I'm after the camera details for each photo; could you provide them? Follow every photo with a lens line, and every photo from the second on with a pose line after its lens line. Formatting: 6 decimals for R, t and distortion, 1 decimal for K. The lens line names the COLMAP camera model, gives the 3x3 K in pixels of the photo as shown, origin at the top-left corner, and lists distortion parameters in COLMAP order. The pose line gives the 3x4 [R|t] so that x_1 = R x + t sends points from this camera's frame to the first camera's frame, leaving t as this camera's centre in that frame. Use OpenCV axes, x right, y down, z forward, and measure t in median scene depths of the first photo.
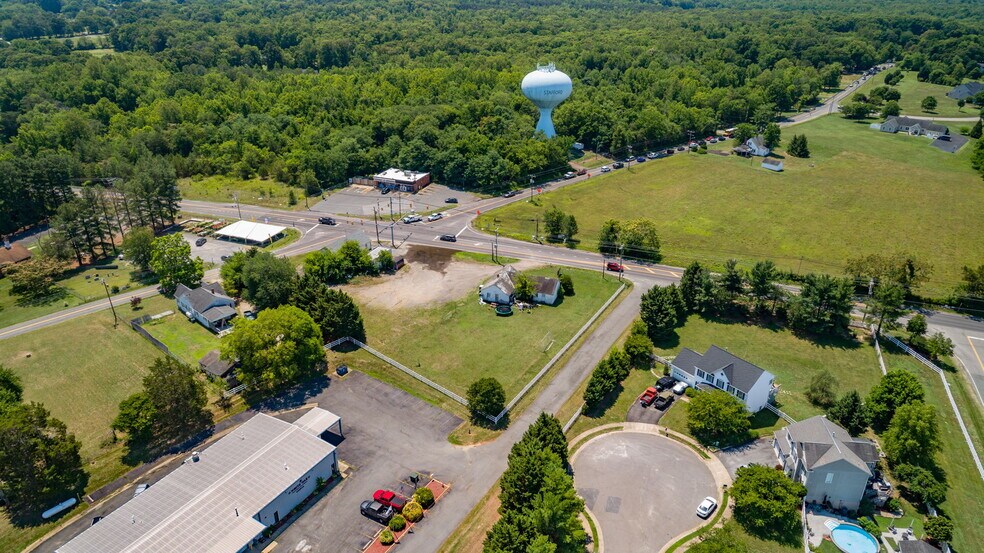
lens RADIAL K [[664.3, 0, 490.4], [0, 664.3, 280.0], [0, 0, 1]] dist [-0.014048, 0.013126]
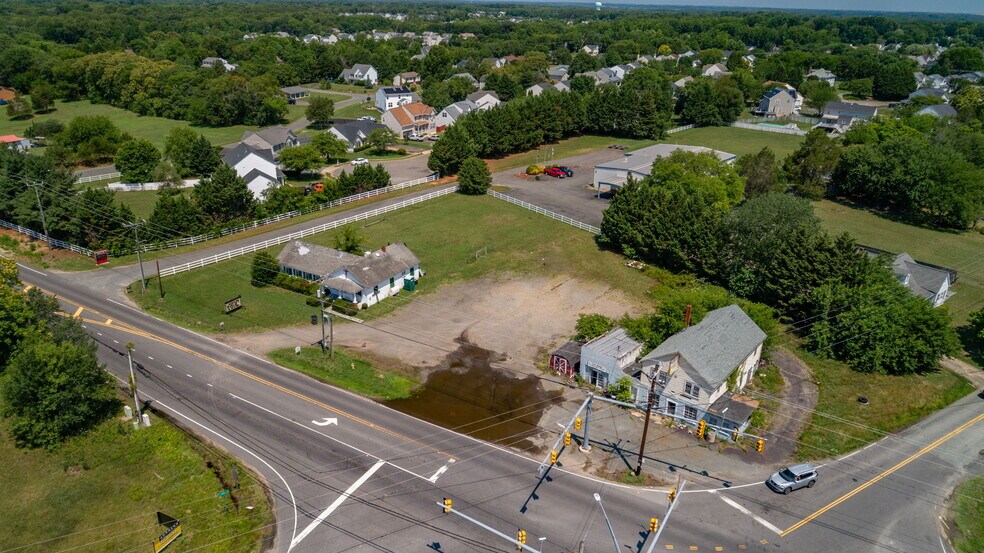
lens RADIAL K [[664.3, 0, 490.4], [0, 664.3, 277.6], [0, 0, 1]] dist [-0.014048, 0.013126]
pose [[-0.982186, -0.095044, 0.162101, -0.135025], [0.058318, 0.665882, 0.743775, -0.318768], [-0.178631, 0.739979, -0.648477, 1.068819]]
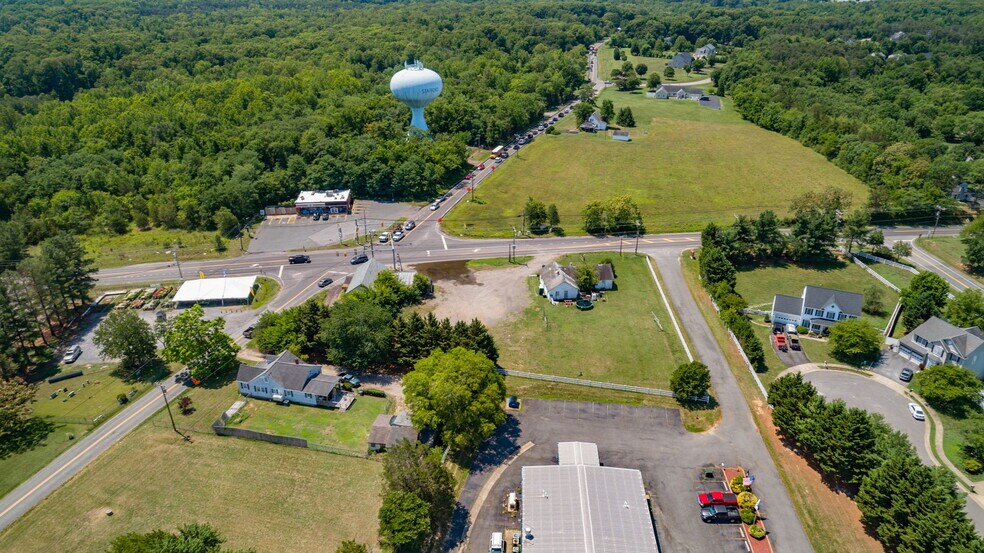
lens RADIAL K [[664.3, 0, 490.3], [0, 664.3, 279.0], [0, 0, 1]] dist [-0.014048, 0.013126]
pose [[0.882893, -0.212810, 0.418584, -0.384096], [0.212281, 0.976007, 0.048455, -0.051916], [-0.418852, 0.046076, 0.906885, 0.114204]]
